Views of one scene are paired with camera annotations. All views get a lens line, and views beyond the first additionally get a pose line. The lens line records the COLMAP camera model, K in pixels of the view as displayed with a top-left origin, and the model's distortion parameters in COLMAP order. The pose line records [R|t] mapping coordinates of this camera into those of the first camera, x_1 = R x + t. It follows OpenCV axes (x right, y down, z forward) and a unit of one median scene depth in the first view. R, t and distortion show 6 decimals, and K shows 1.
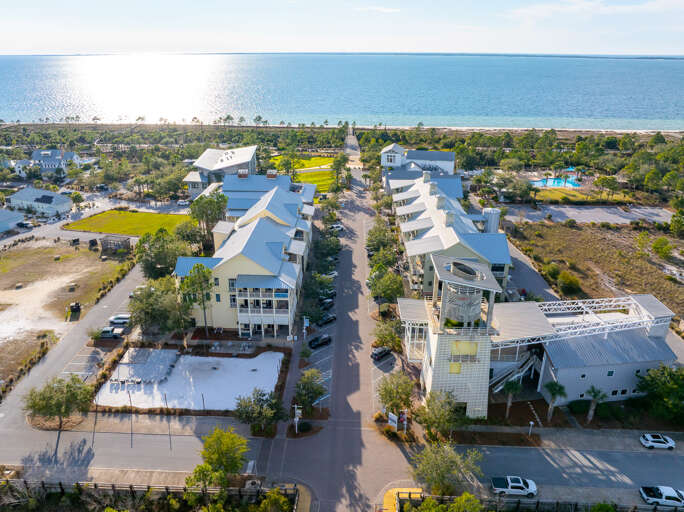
lens RADIAL K [[506.4, 0, 336.9], [0, 506.4, 246.5], [0, 0, 1]] dist [-0.034631, -0.006905]
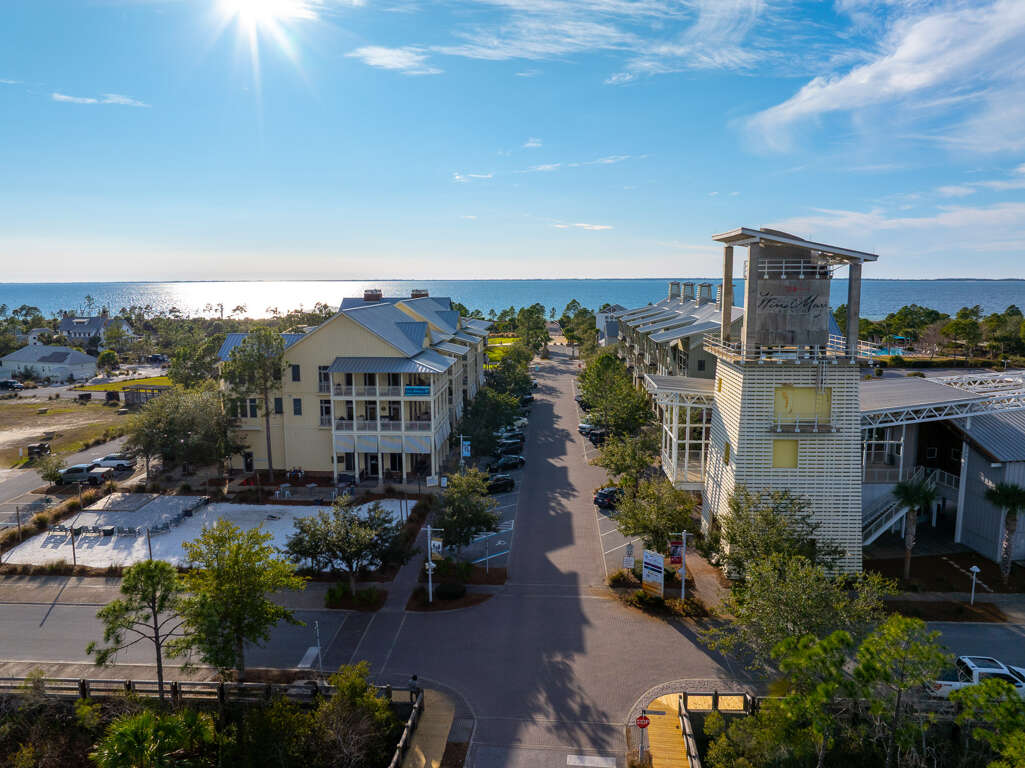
lens RADIAL K [[723.0, 0, 522.3], [0, 723.0, 391.8], [0, 0, 1]] dist [-0.041502, 0.014922]
pose [[0.999916, -0.008499, -0.009739, 0.004756], [0.006196, 0.976389, -0.215931, 0.257694], [0.011344, 0.215852, 0.976360, 0.282815]]
